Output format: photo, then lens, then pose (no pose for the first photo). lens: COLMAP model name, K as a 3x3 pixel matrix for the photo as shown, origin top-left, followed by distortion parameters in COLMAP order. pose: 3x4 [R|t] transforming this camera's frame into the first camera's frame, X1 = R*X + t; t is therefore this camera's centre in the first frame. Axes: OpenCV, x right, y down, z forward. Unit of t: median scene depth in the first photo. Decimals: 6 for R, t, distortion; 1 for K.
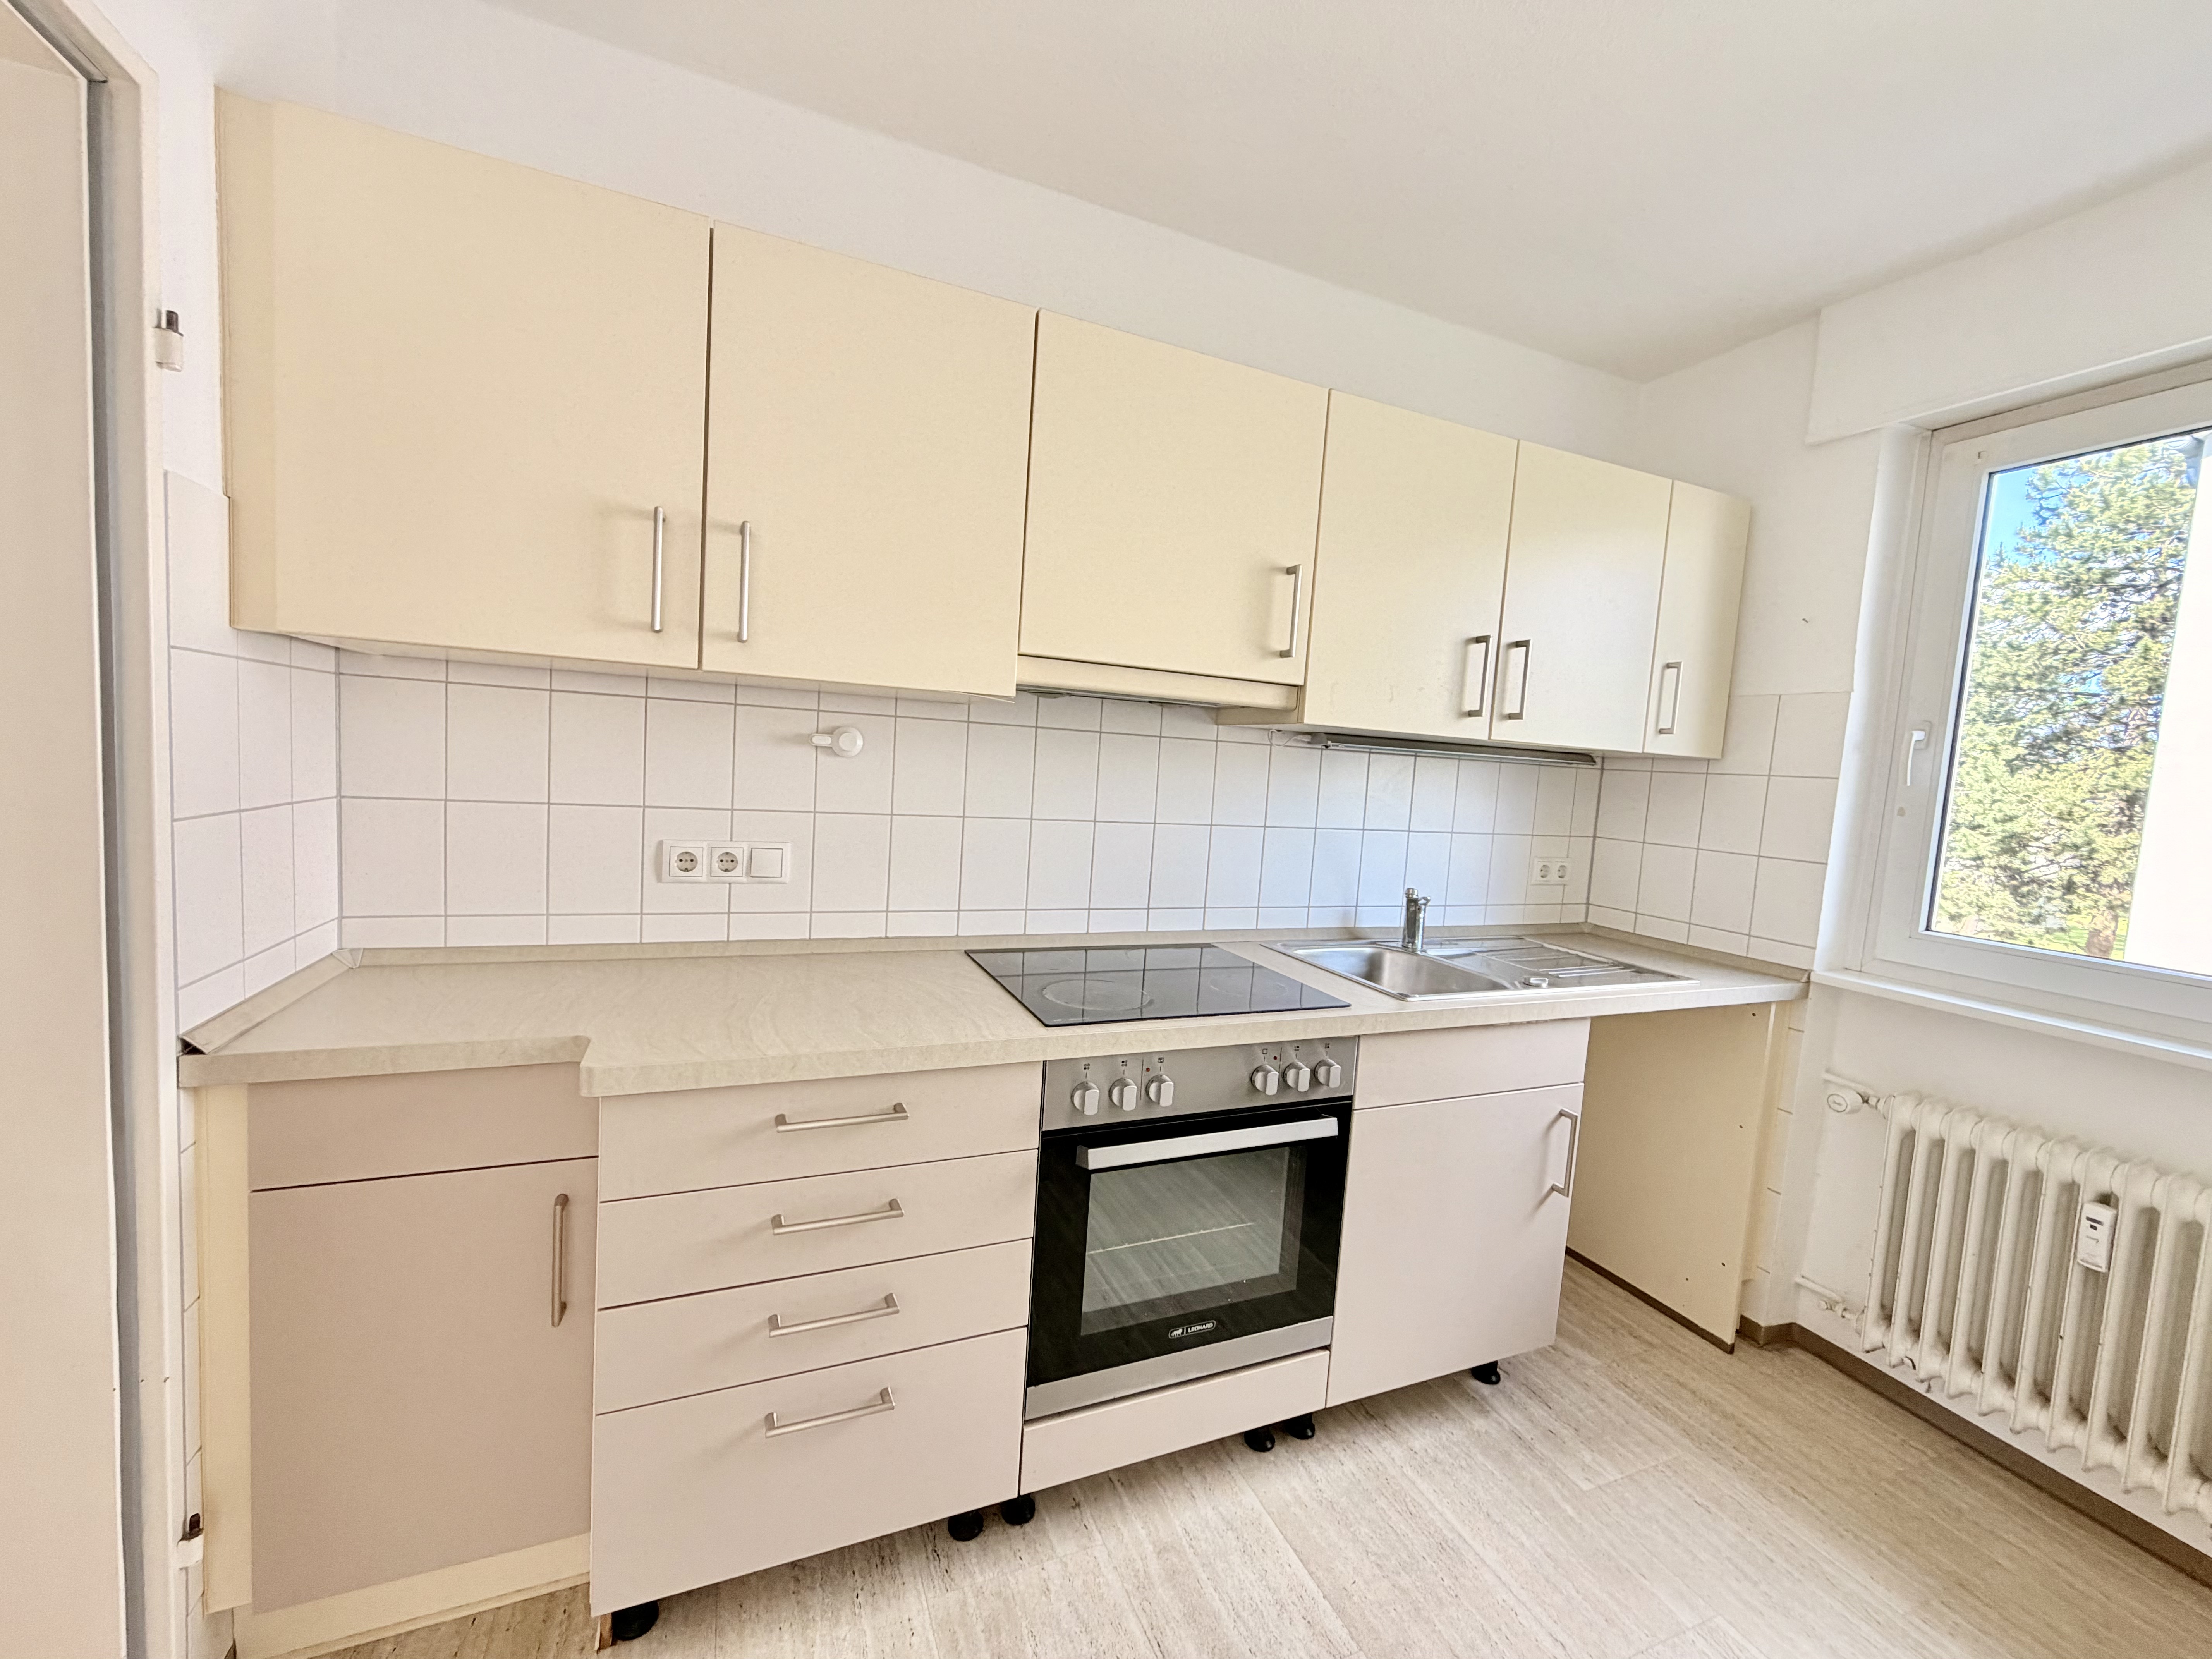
lens RADIAL K [[882.4, 0, 1108.5], [0, 882.4, 836.1], [0, 0, 1]] dist [-0.000488, 0.000626]
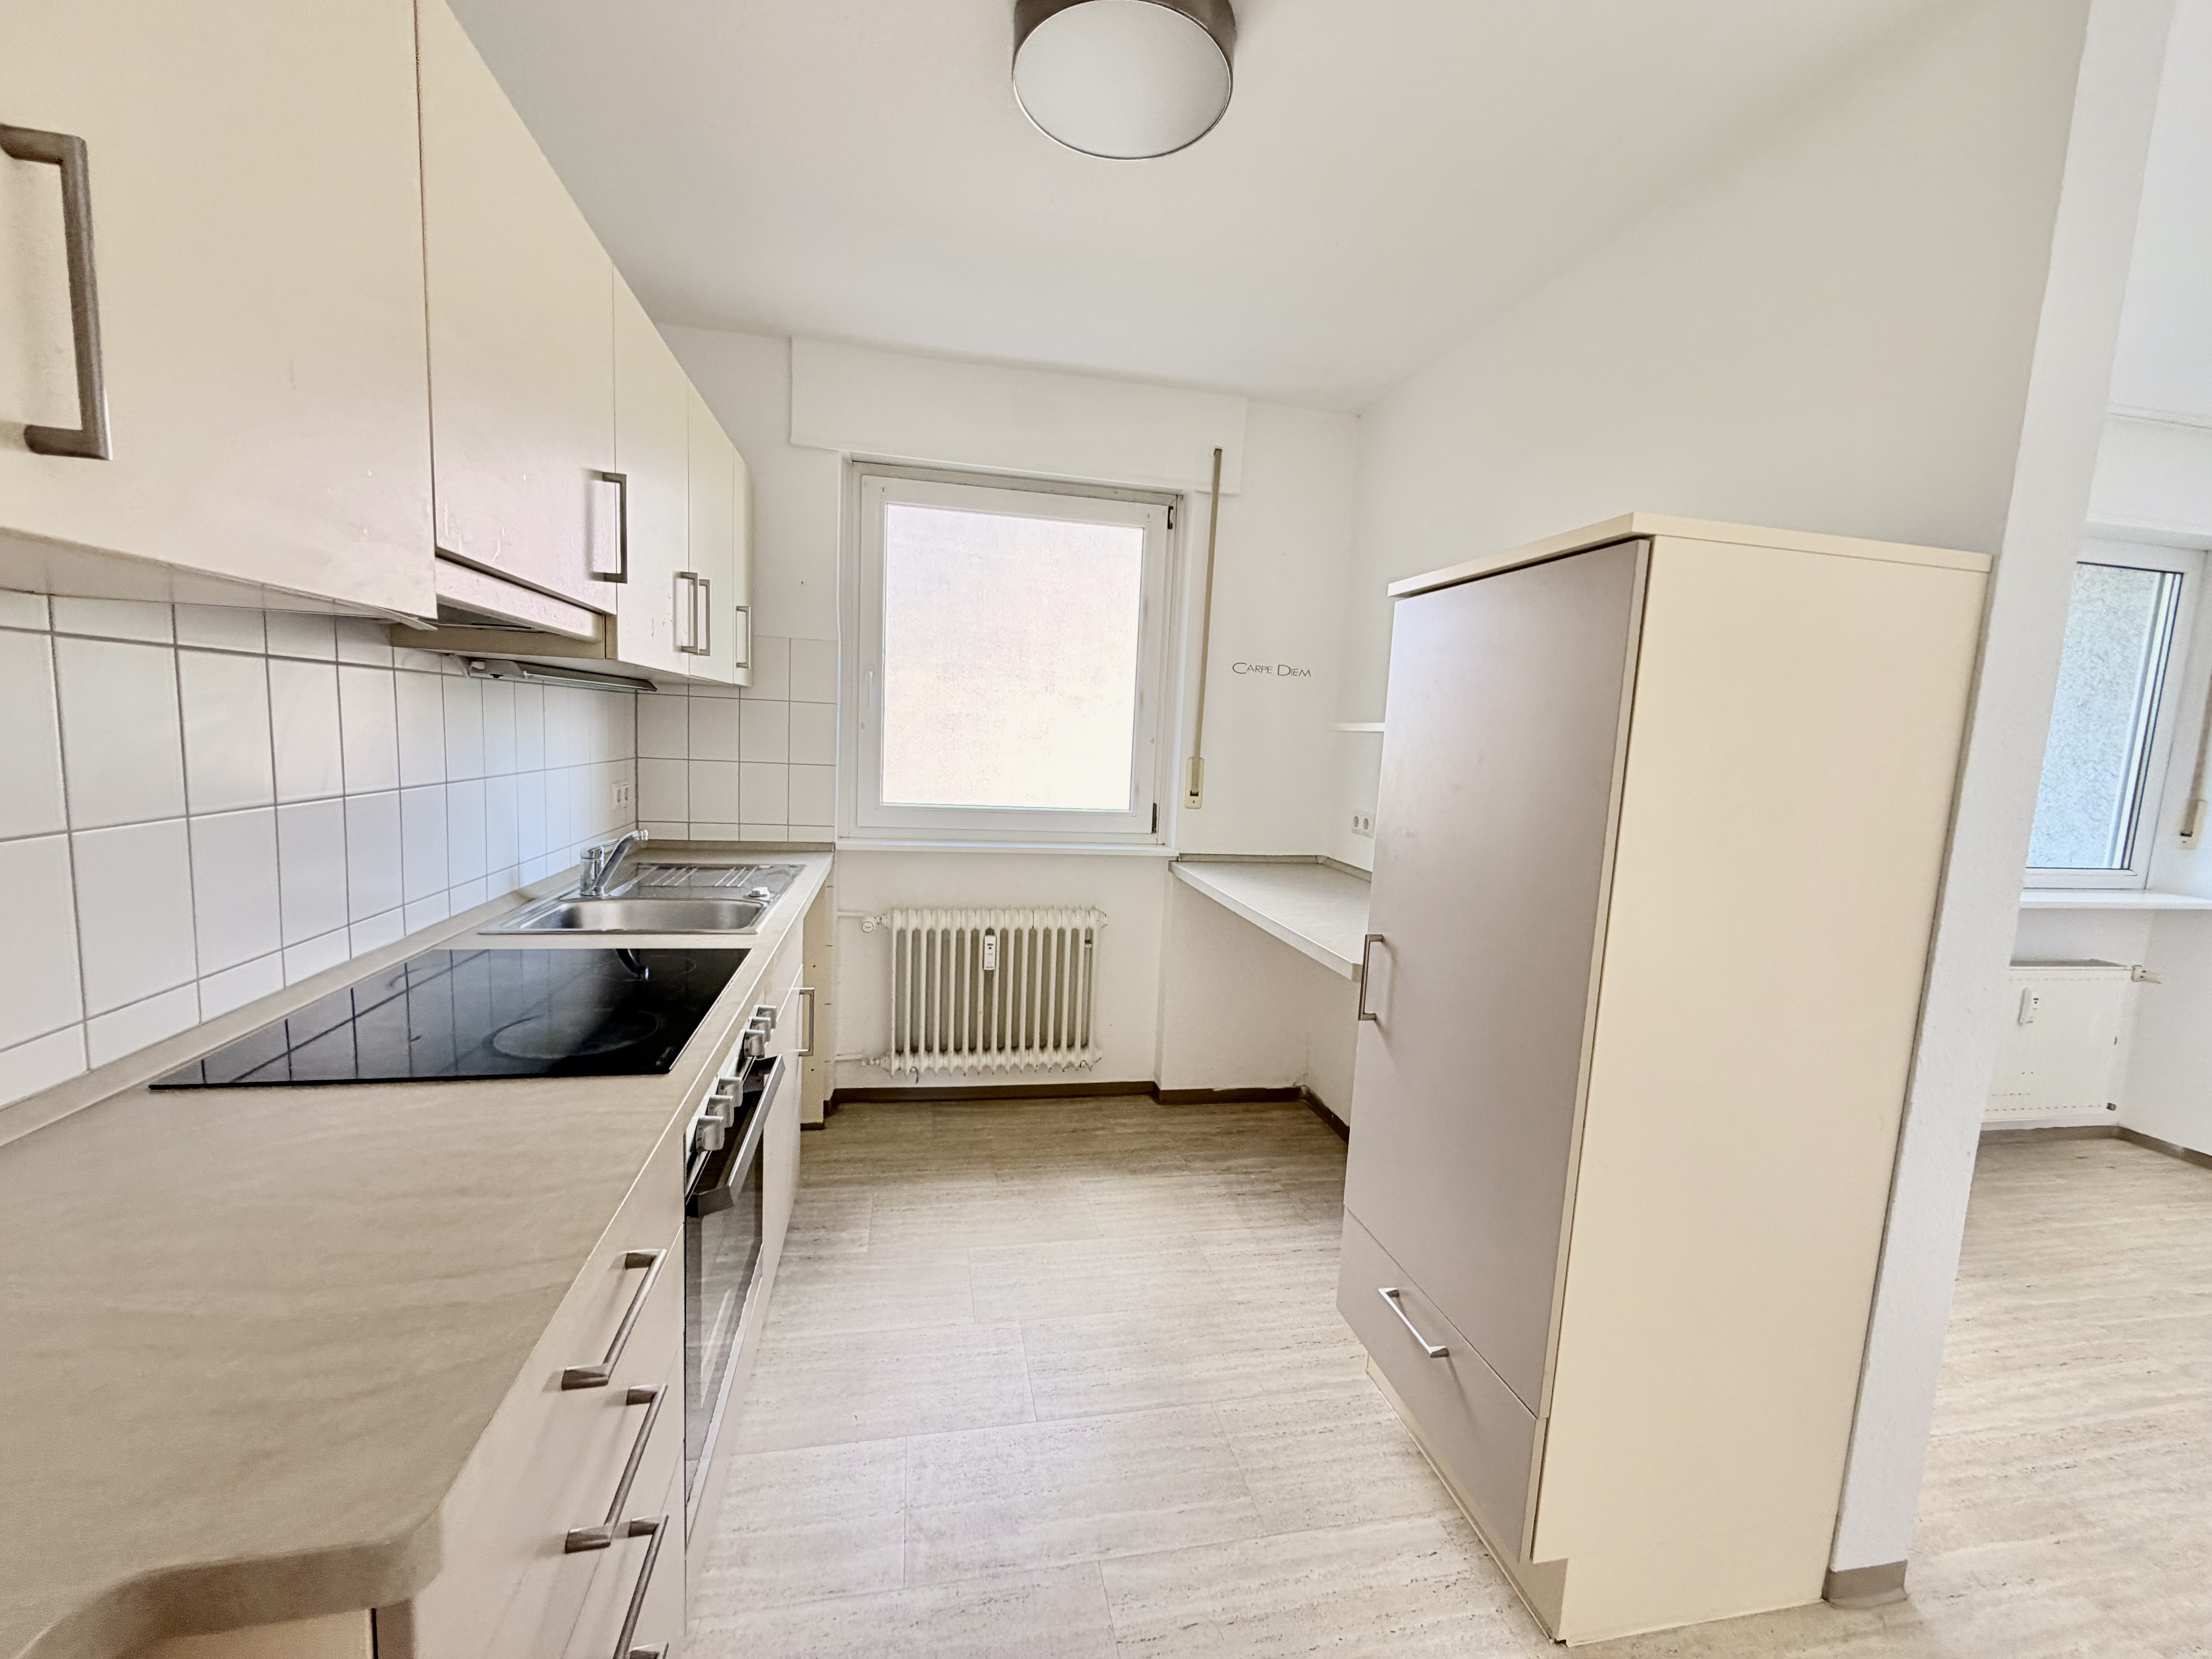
lens RADIAL K [[882.4, 0, 1096.4], [0, 882.4, 834.2], [0, 0, 1]] dist [-0.000488, 0.000626]
pose [[0.197815, -0.165854, 0.966106, -0.549609], [0.045738, 0.986070, 0.159916, -0.075868], [-0.979172, 0.012554, 0.202646, 0.364022]]
